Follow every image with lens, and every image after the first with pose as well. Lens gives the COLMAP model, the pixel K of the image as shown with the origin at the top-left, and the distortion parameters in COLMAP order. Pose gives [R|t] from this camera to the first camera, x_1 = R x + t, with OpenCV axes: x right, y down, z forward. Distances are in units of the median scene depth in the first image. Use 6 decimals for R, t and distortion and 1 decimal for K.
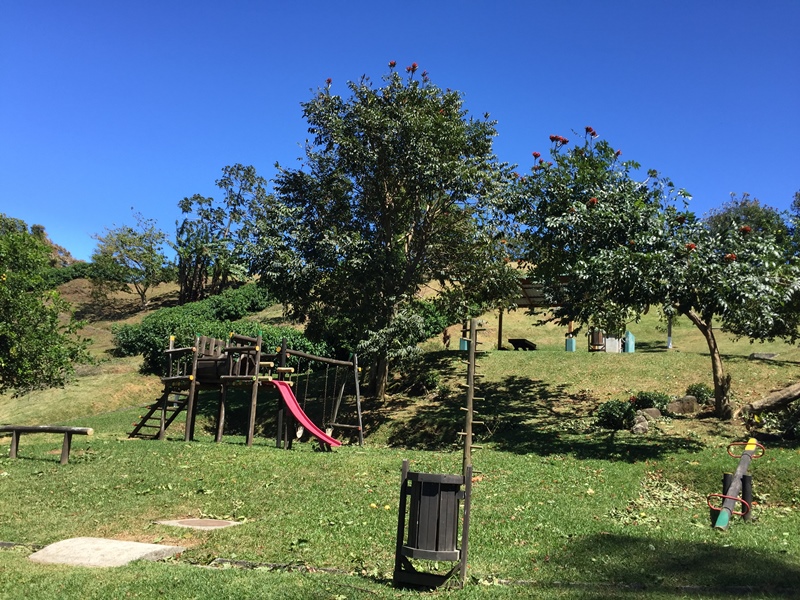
lens RADIAL K [[675.0, 0, 400.0], [0, 675.0, 300.0], [0, 0, 1]] dist [0.075423, -0.005109]
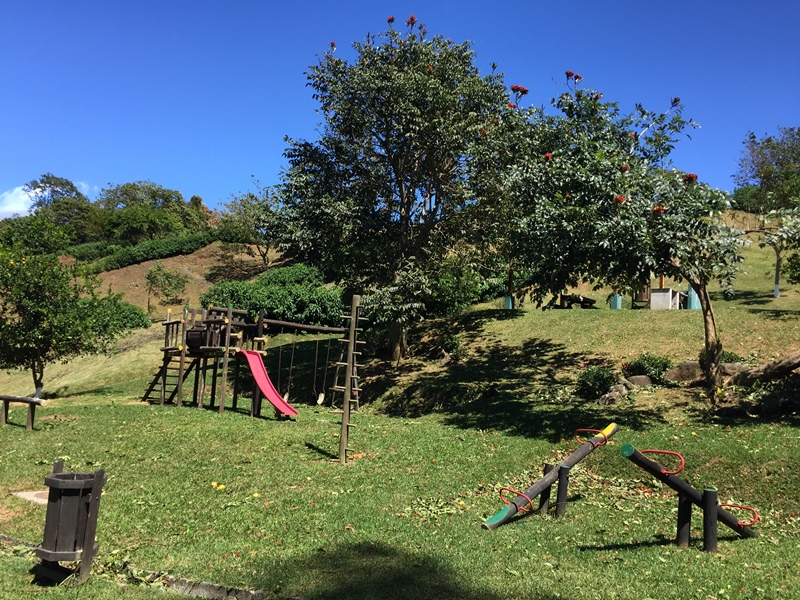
lens RADIAL K [[680.0, 0, 400.0], [0, 680.0, 300.0], [0, 0, 1]] dist [0.001829, -0.000024]
pose [[0.973020, -0.023245, -0.229548, 0.216941], [0.040476, 0.996680, 0.070645, -0.017817], [0.227143, -0.078030, 0.970730, 0.036057]]
